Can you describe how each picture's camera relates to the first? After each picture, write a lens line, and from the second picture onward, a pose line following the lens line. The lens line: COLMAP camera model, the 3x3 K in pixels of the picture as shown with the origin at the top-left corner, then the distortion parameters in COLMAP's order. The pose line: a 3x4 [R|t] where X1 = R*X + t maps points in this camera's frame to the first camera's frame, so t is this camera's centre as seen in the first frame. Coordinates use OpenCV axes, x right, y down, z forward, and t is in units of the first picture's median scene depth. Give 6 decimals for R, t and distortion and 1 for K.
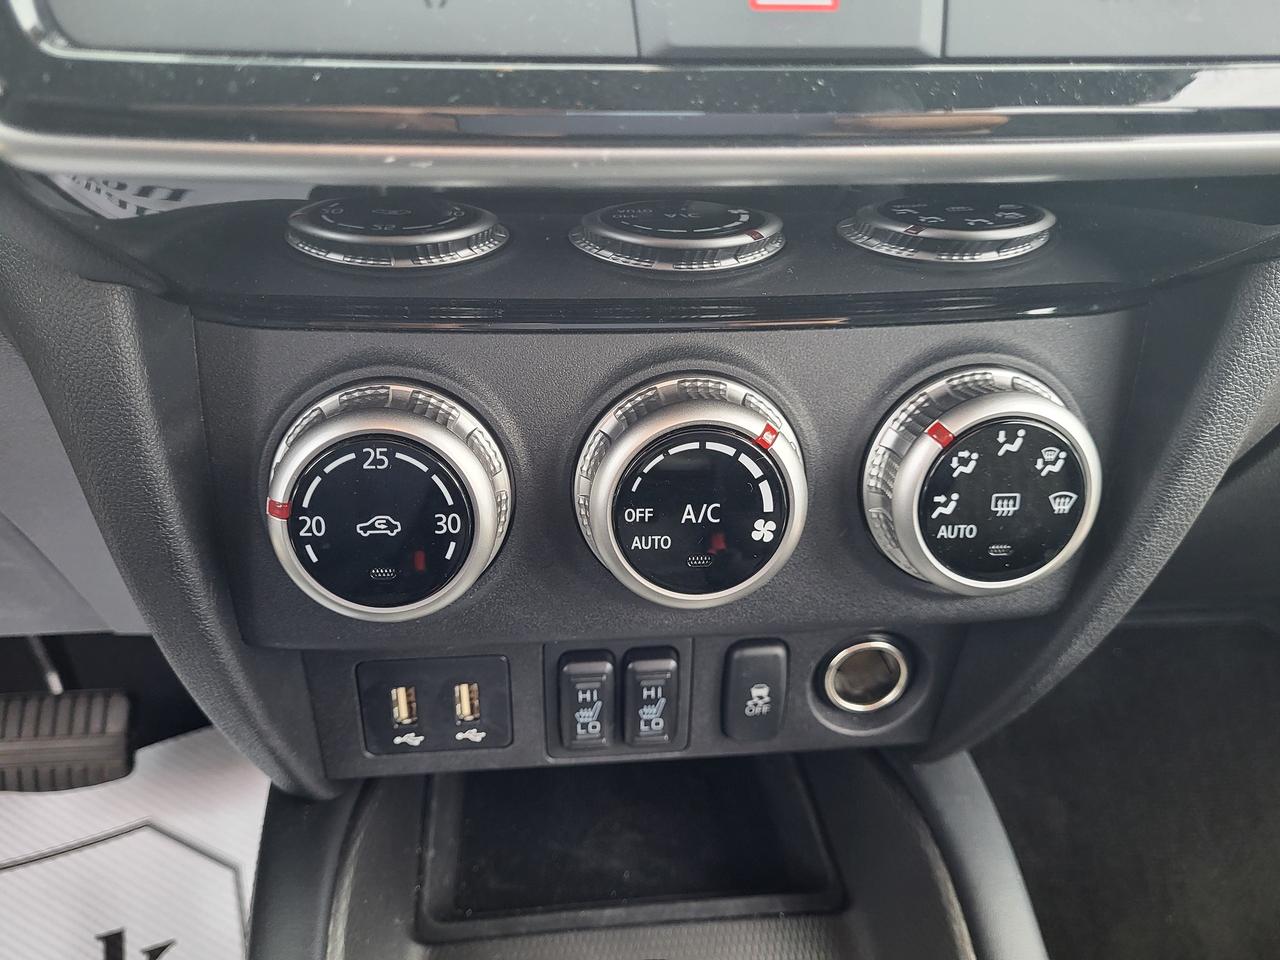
lens RADIAL K [[988.6, 0, 626.3], [0, 988.6, 450.4], [0, 0, 1]] dist [0.000568, -0.001823]
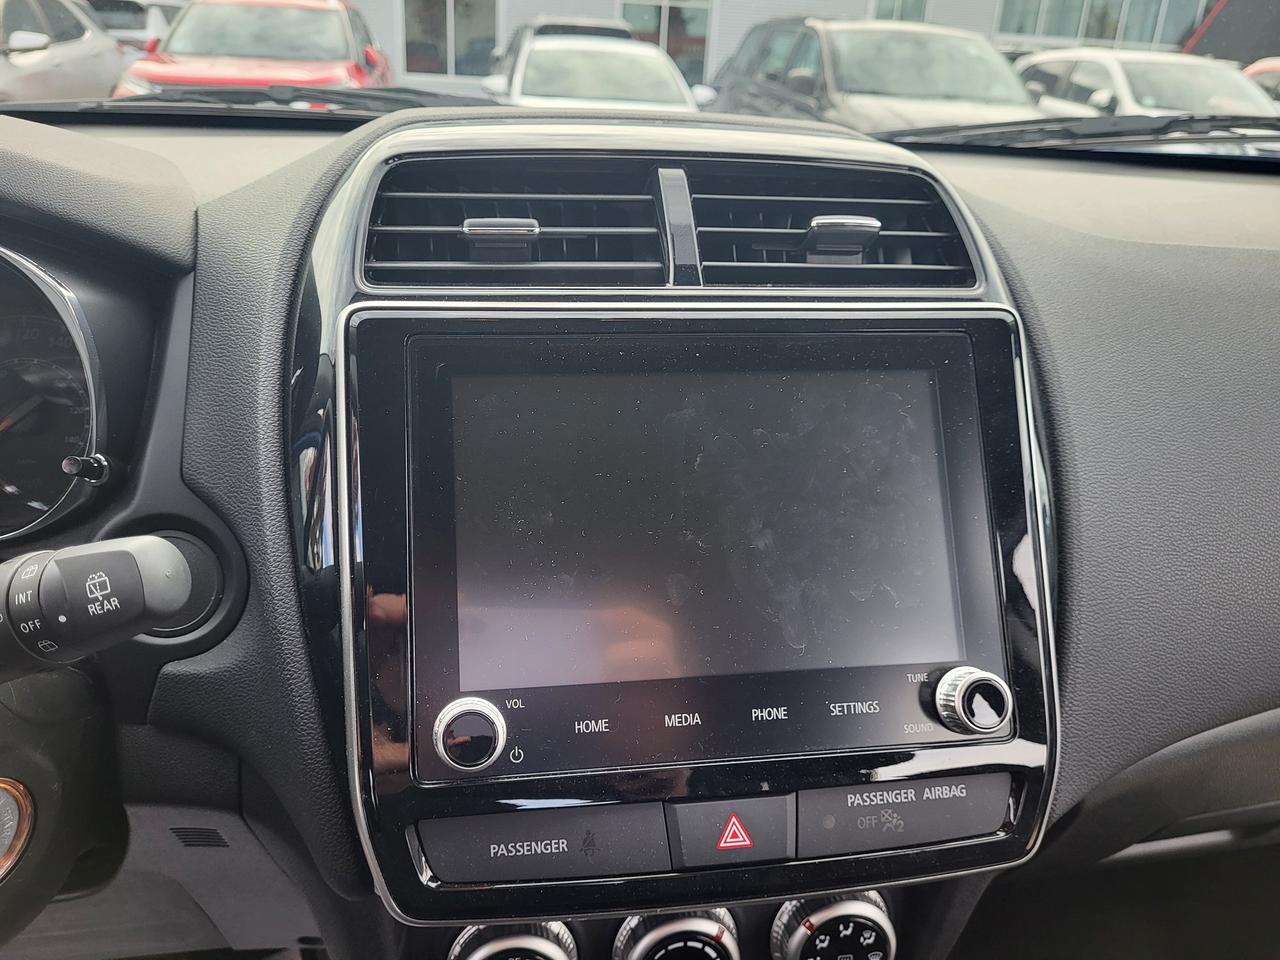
lens RADIAL K [[988.9, 0, 613.8], [0, 988.9, 482.0], [0, 0, 1]] dist [0.021069, -0.025775]
pose [[0.997518, -0.004789, 0.070251, -0.181207], [0.009994, 0.997214, -0.073927, -0.716580], [-0.069701, 0.074445, 0.994786, -0.907851]]
